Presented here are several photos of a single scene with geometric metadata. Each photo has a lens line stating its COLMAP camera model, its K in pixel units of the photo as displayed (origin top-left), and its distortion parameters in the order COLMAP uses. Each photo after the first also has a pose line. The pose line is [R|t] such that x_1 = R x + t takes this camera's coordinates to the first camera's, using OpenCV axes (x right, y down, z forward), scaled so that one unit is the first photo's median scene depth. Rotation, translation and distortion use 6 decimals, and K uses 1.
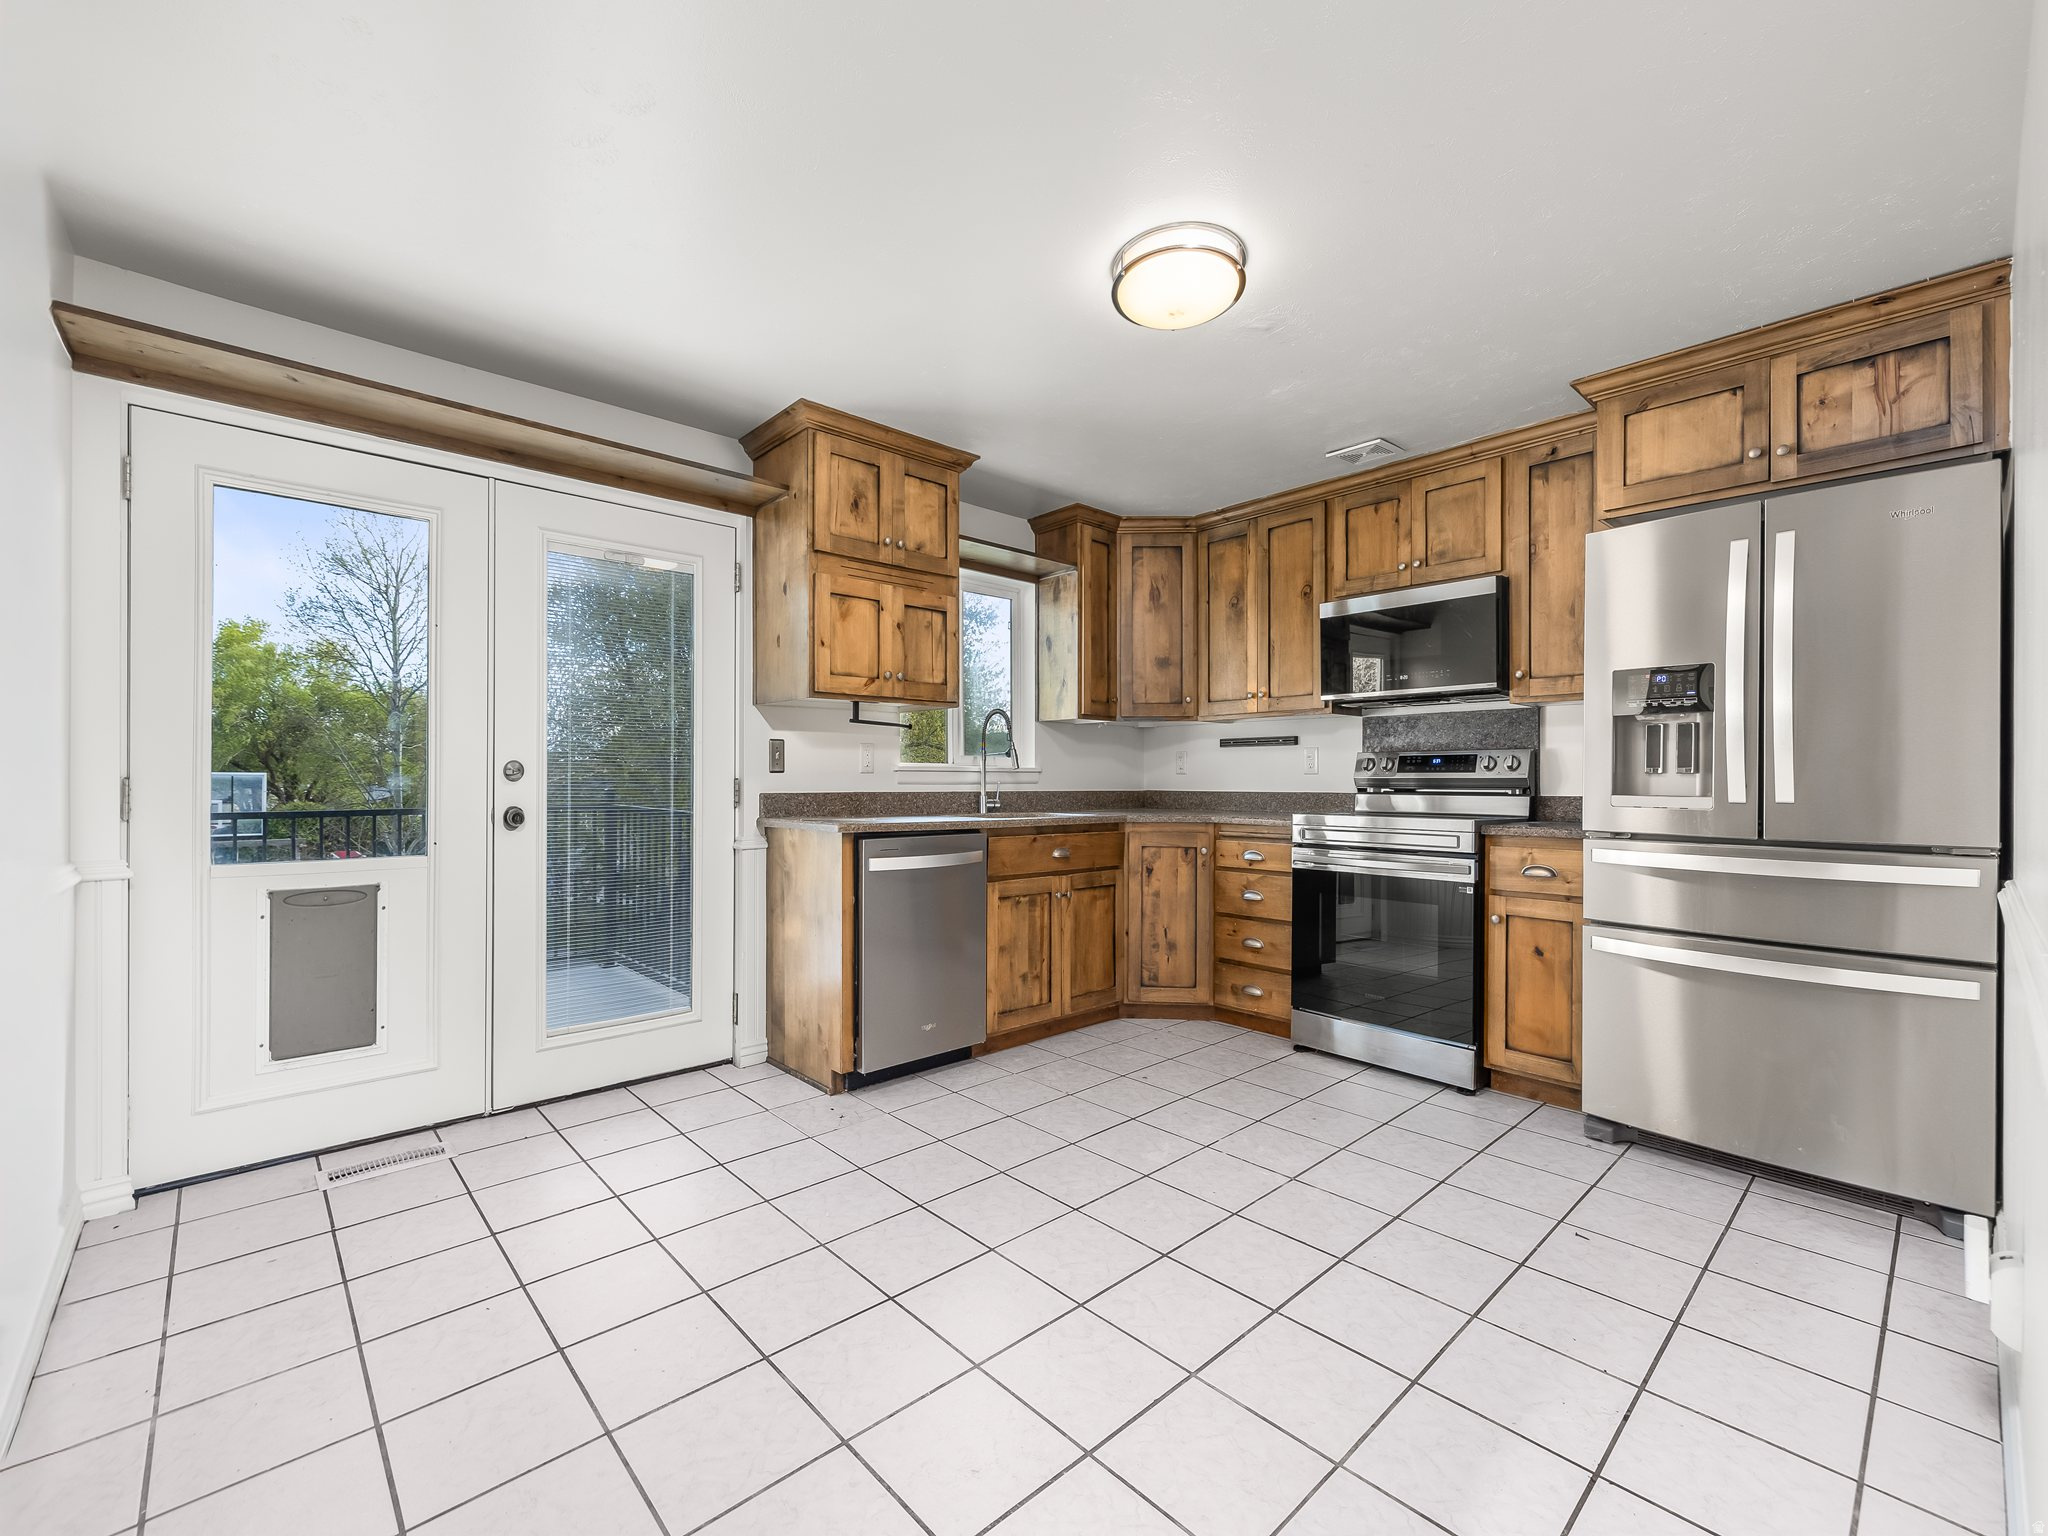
lens RADIAL K [[857.6, 0, 1015.3], [0, 857.6, 776.5], [0, 0, 1]] dist [-0.001633, -0.000135]
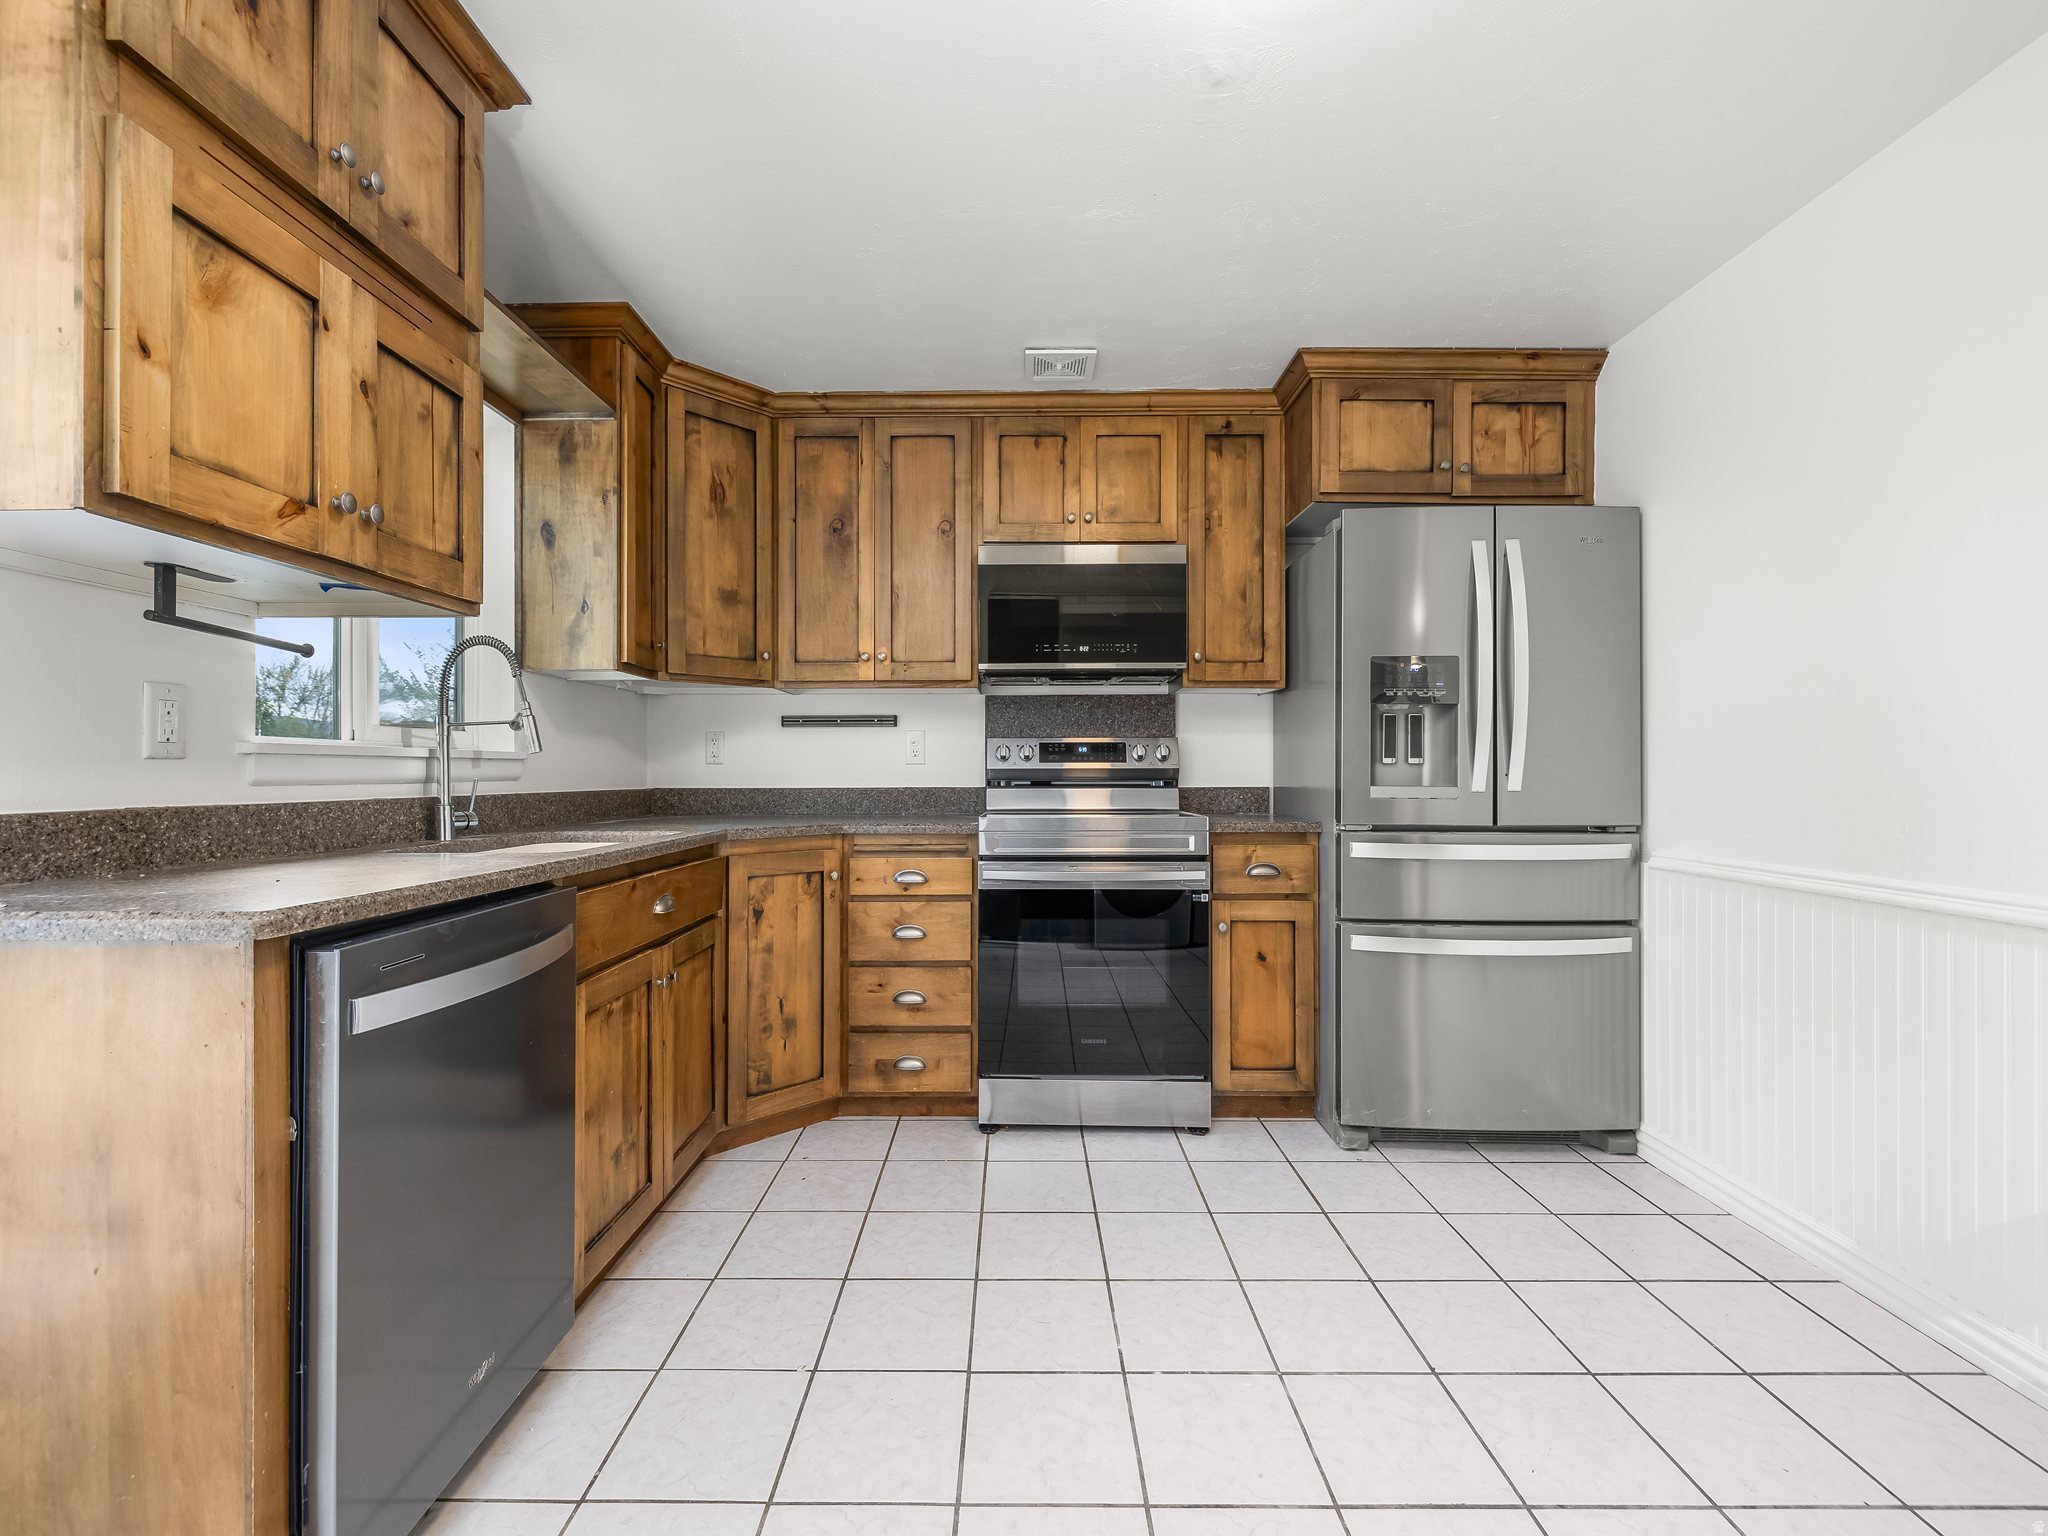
lens RADIAL K [[857.6, 0, 1019.0], [0, 857.6, 765.8], [0, 0, 1]] dist [-0.001633, -0.000135]
pose [[0.681605, 0.000597, 0.731720, -0.207528], [0.000898, 0.999998, -0.001652, 0.000001], [-0.731720, 0.001784, 0.681603, 0.481984]]
